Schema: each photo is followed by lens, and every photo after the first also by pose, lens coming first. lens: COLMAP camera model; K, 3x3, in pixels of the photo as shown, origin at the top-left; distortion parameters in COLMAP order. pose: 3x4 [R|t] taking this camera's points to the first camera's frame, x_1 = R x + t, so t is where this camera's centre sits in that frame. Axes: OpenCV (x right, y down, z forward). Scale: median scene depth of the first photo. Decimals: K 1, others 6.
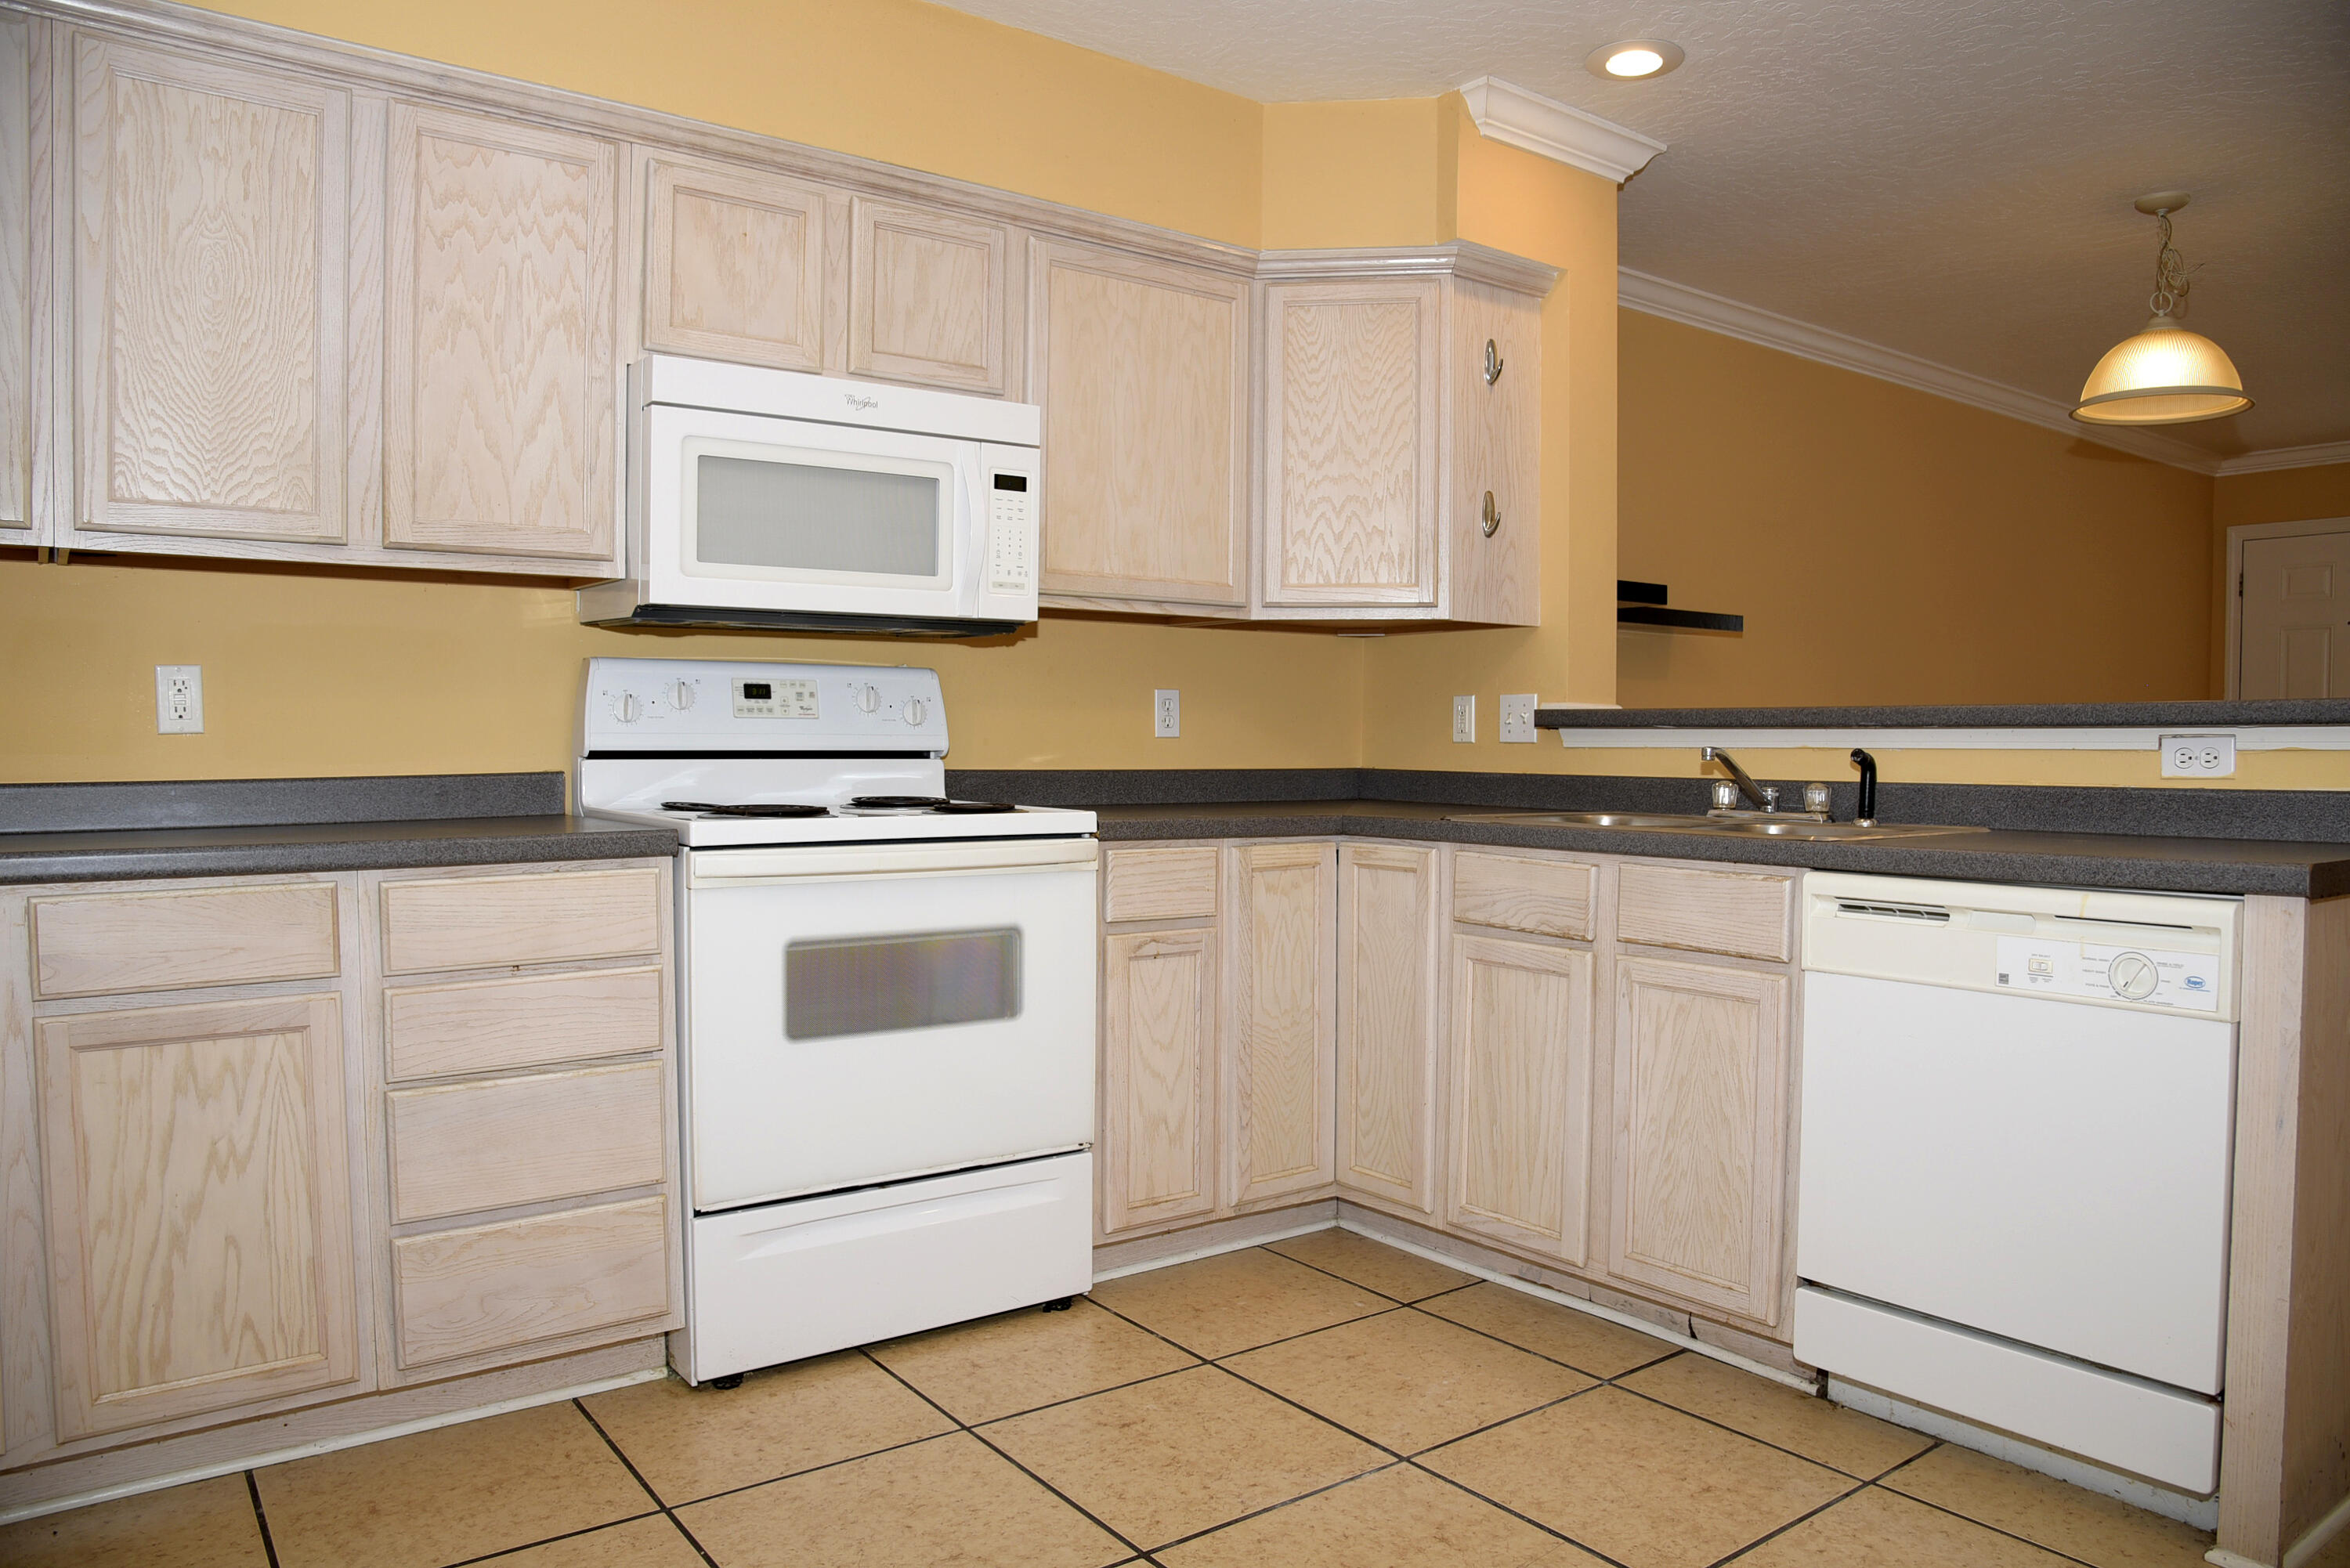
lens RADIAL K [[1596.1, 0, 1169.4], [0, 1596.1, 791.3], [0, 0, 1]] dist [-0.107827, 0.054549]
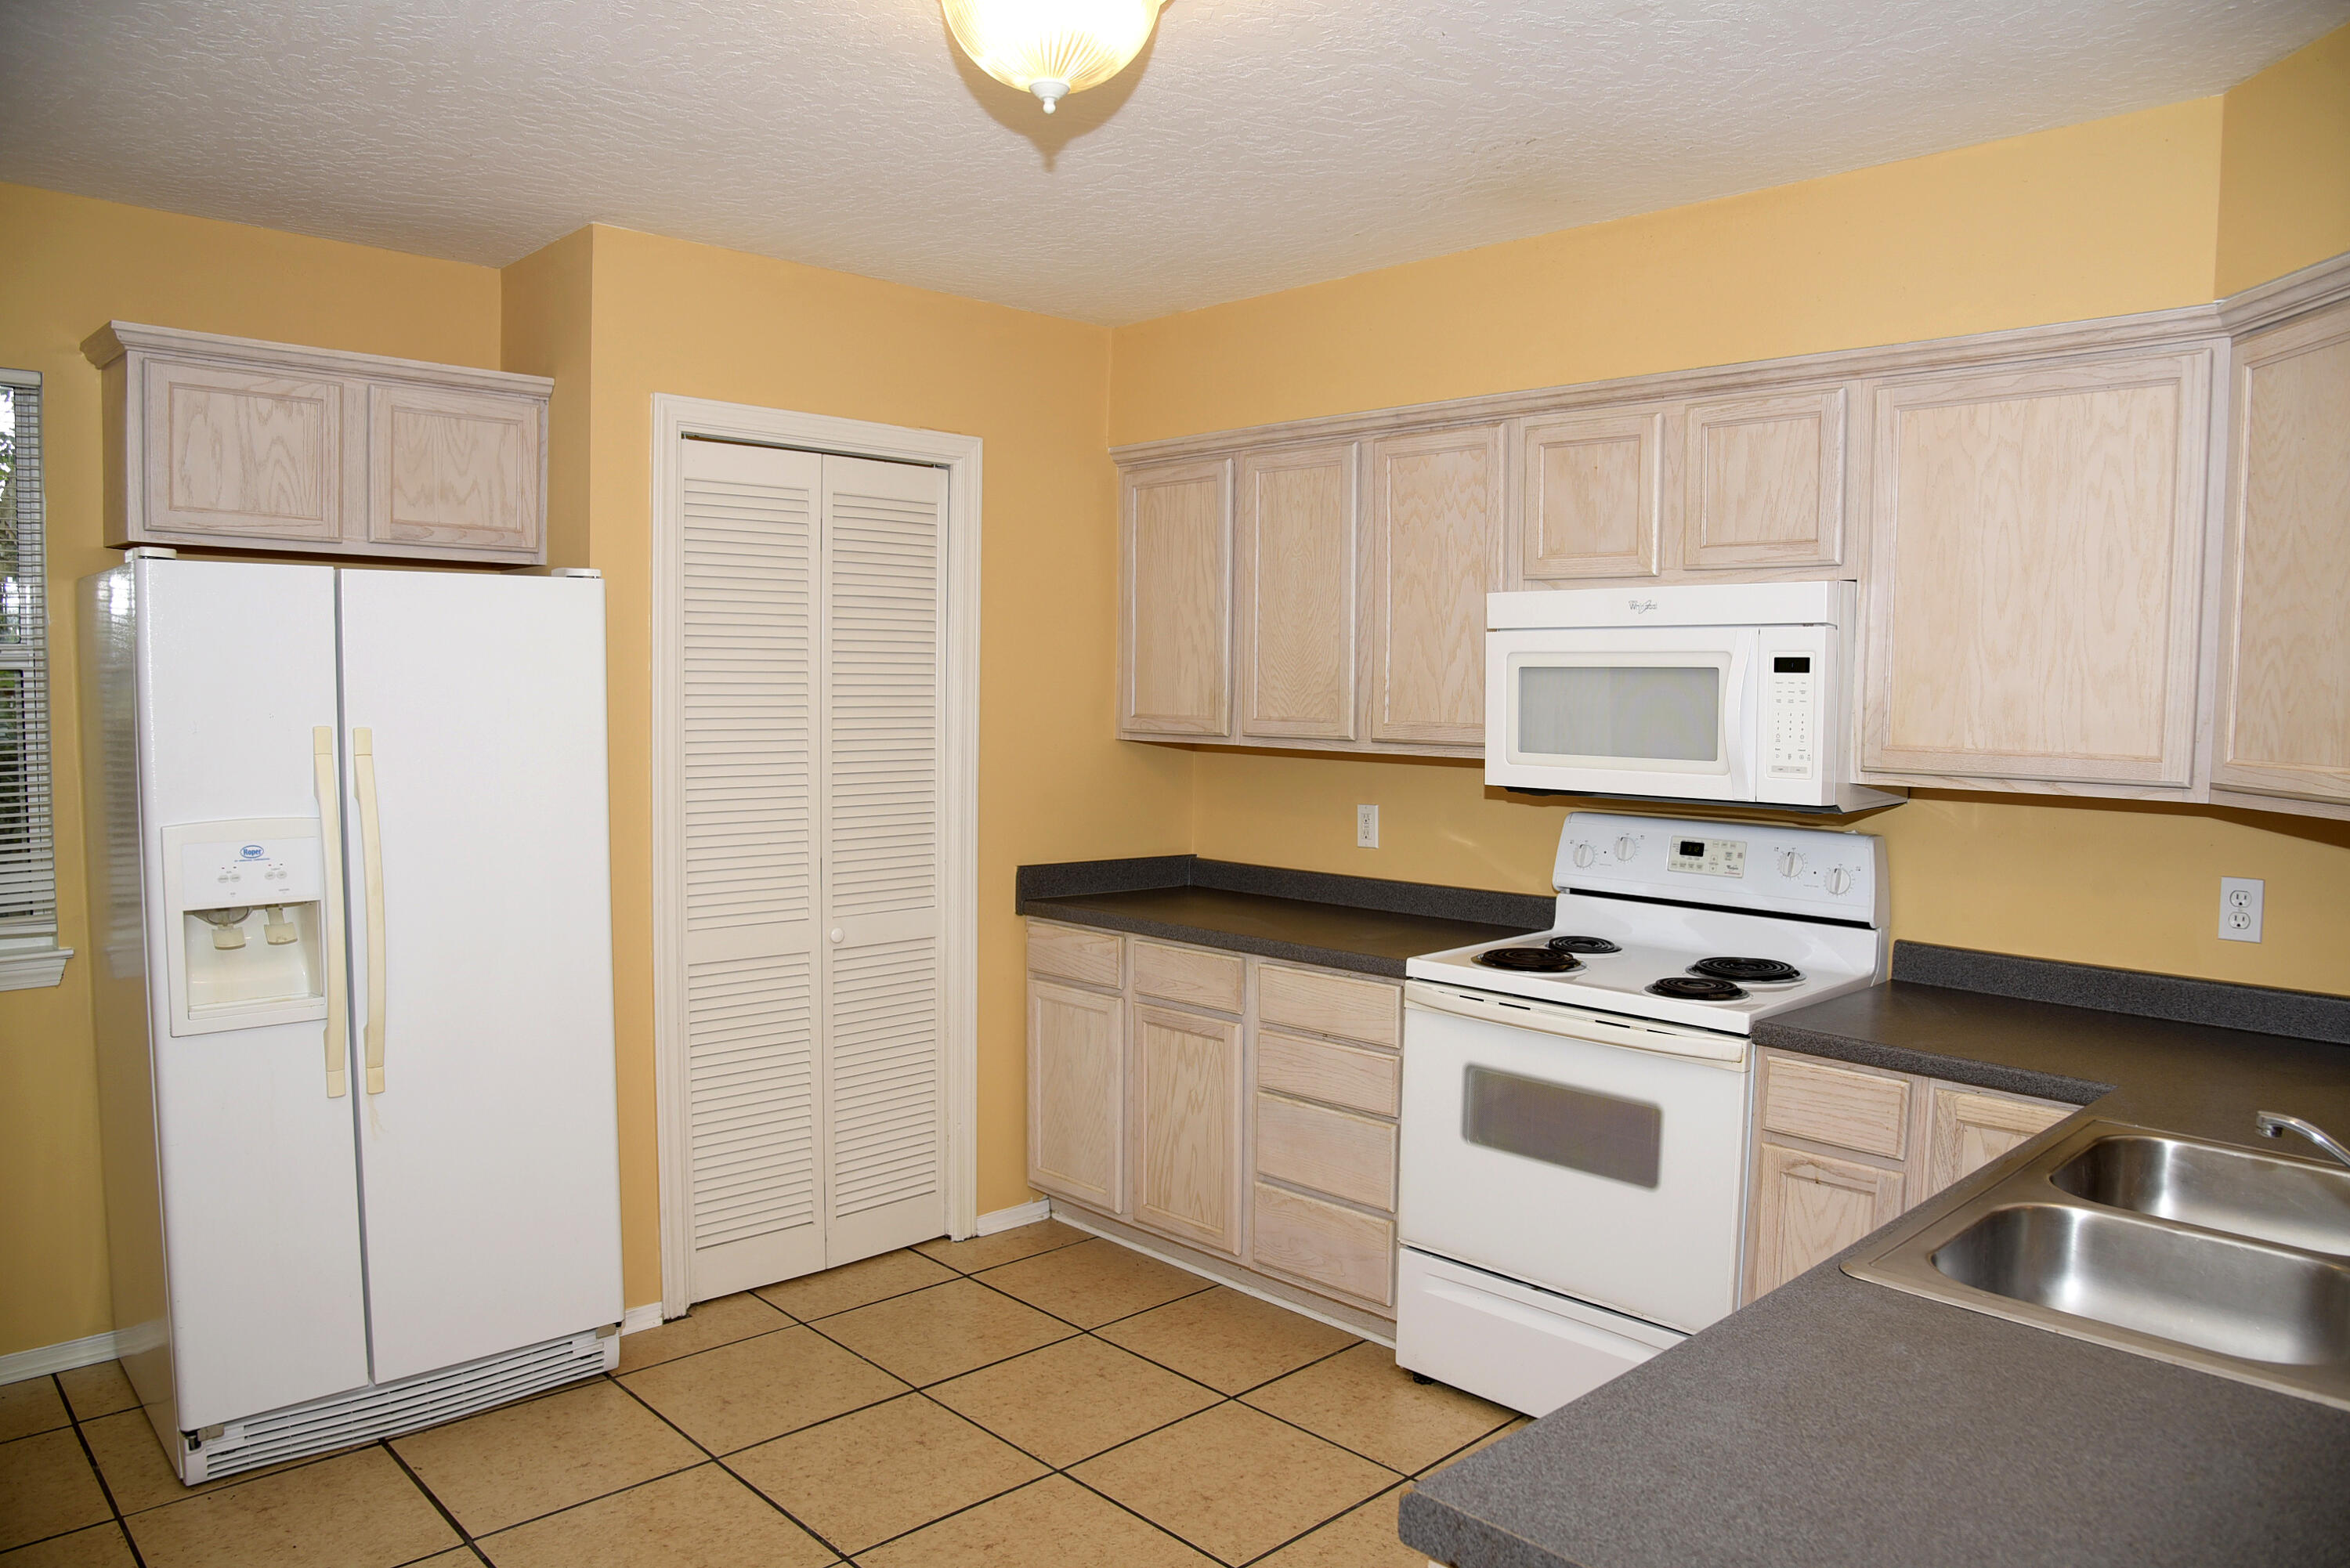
lens RADIAL K [[1596.1, 0, 1171.2], [0, 1596.1, 796.2], [0, 0, 1]] dist [-0.107827, 0.054549]
pose [[0.126460, 0.066868, -0.989715, 0.899932], [-0.045182, 0.997078, 0.061592, -0.172264], [0.990942, 0.036928, 0.129112, 0.552666]]
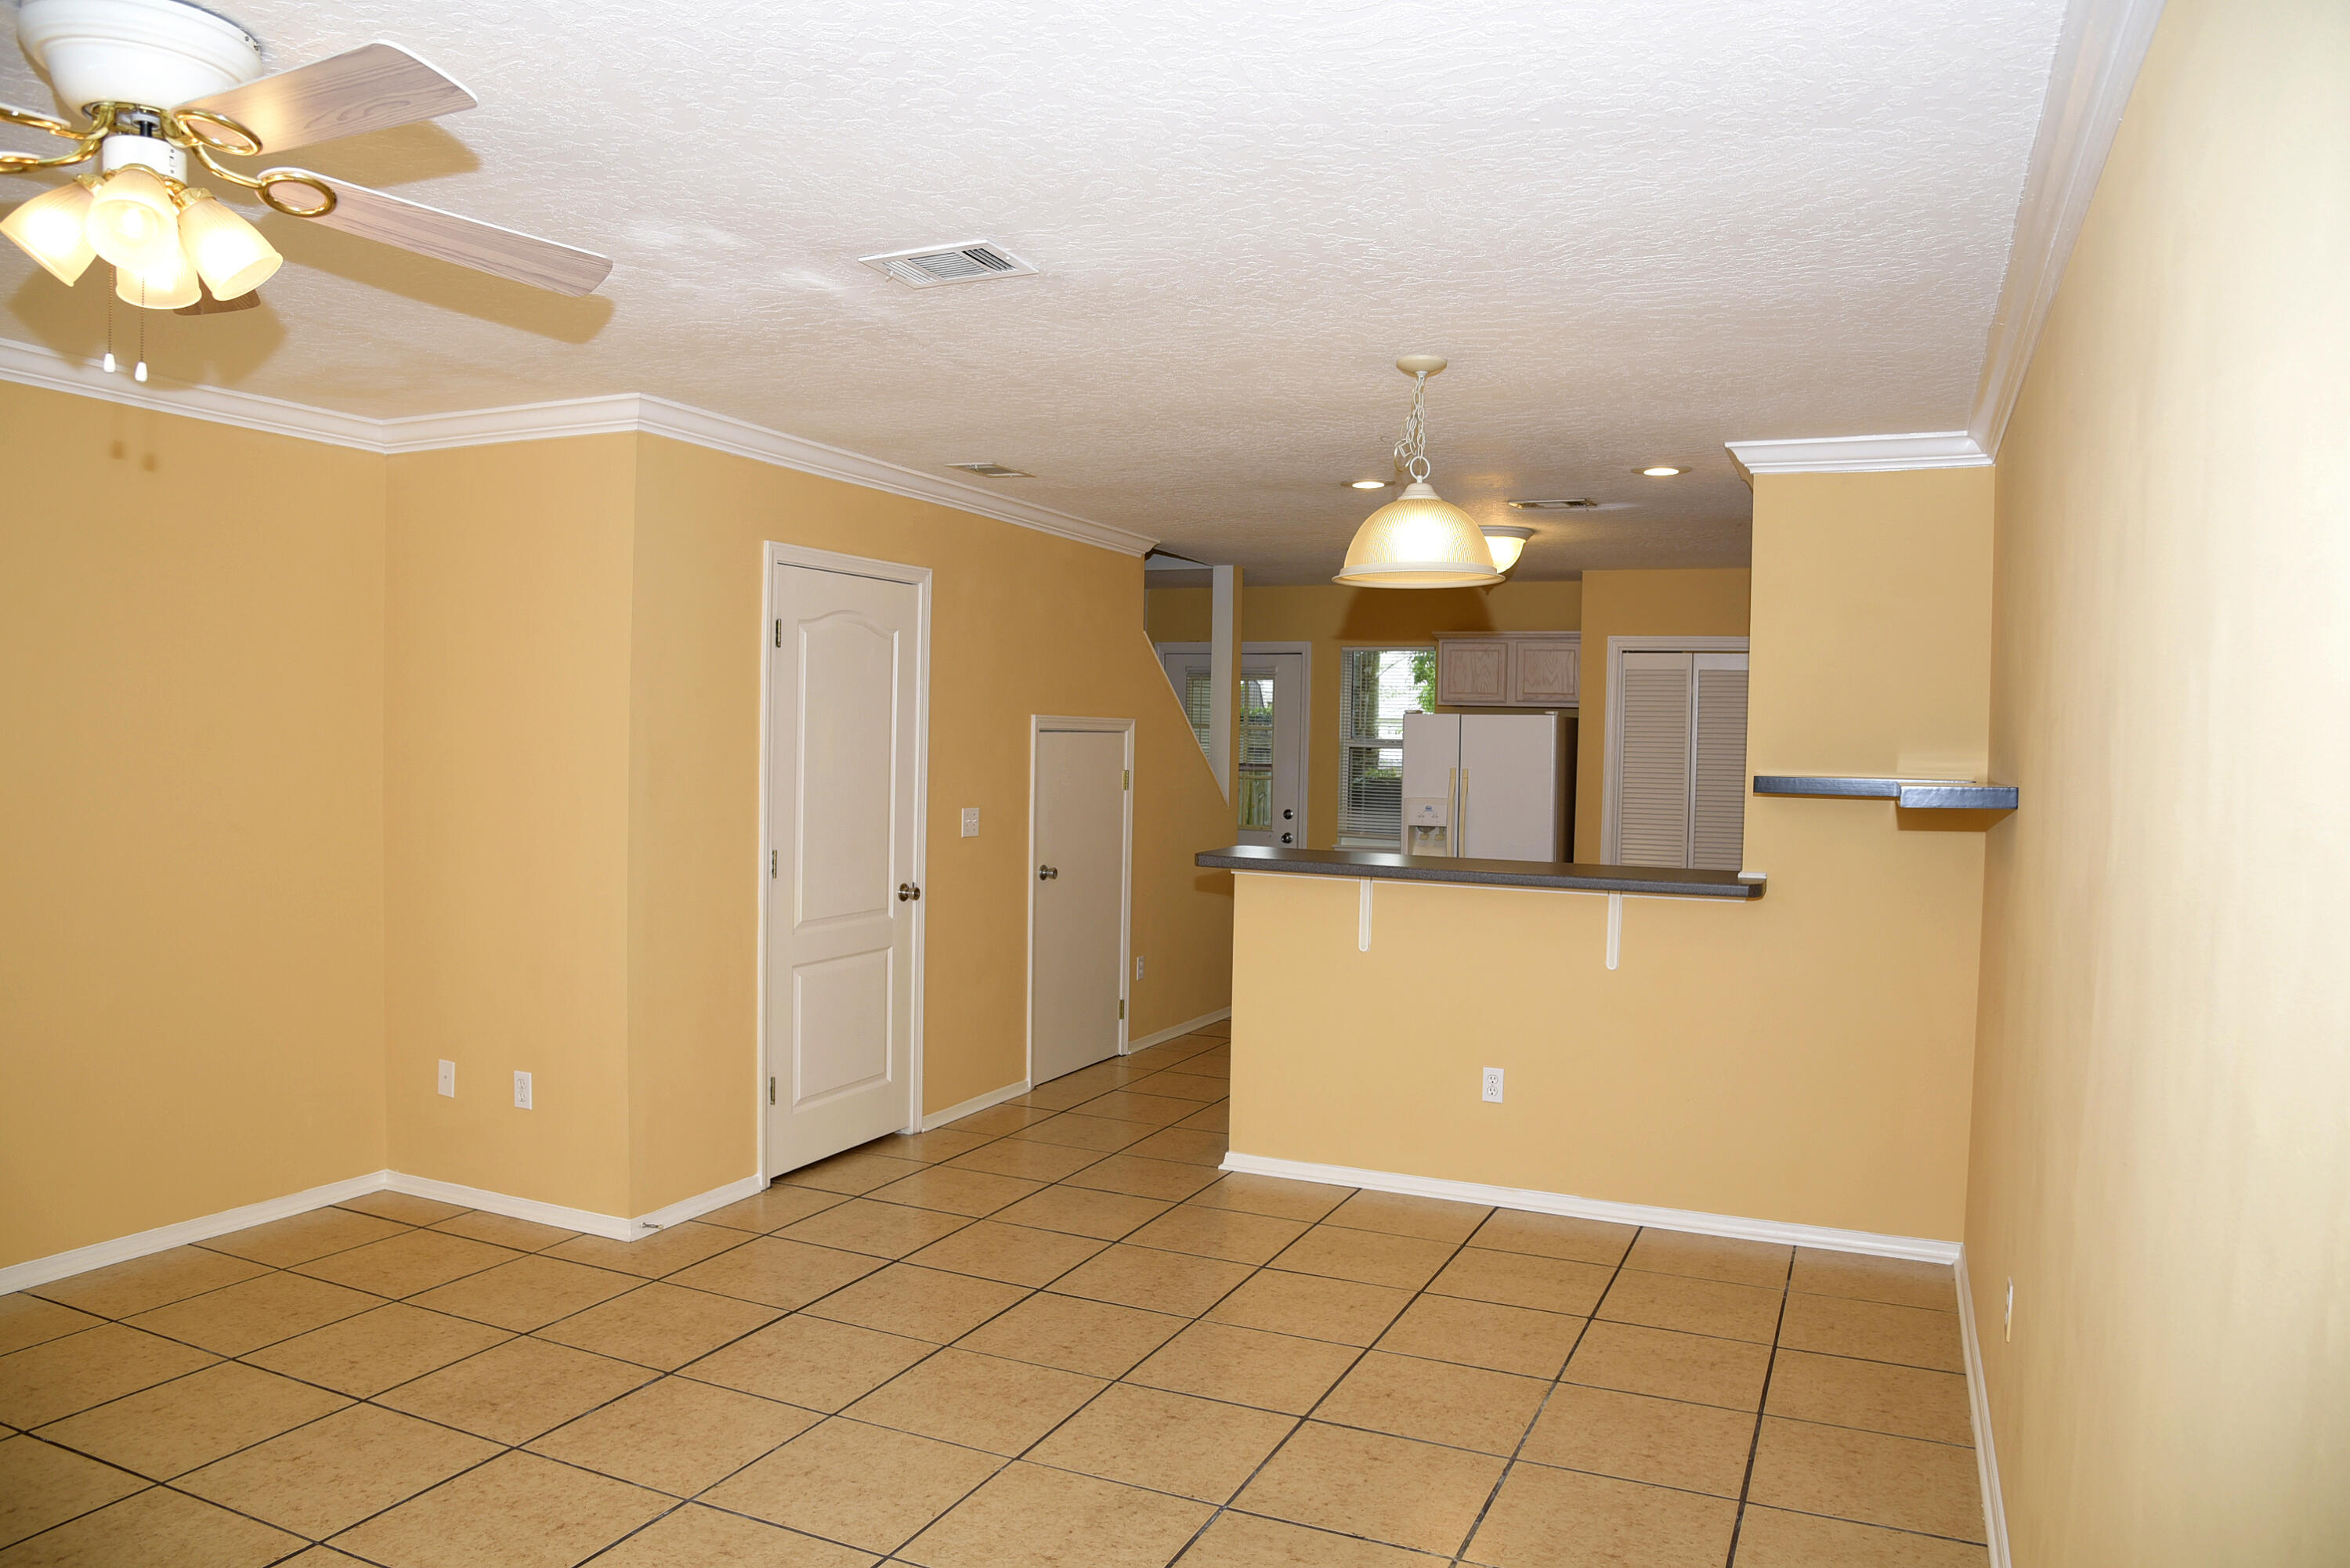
lens RADIAL K [[1596.1, 0, 1191.1], [0, 1596.1, 786.0], [0, 0, 1]] dist [-0.107827, 0.054549]
pose [[-0.865961, -0.010985, -0.499991, 1.812773], [-0.043264, 0.997656, 0.053012, -0.237663], [0.498237, 0.067538, -0.864407, 2.573869]]
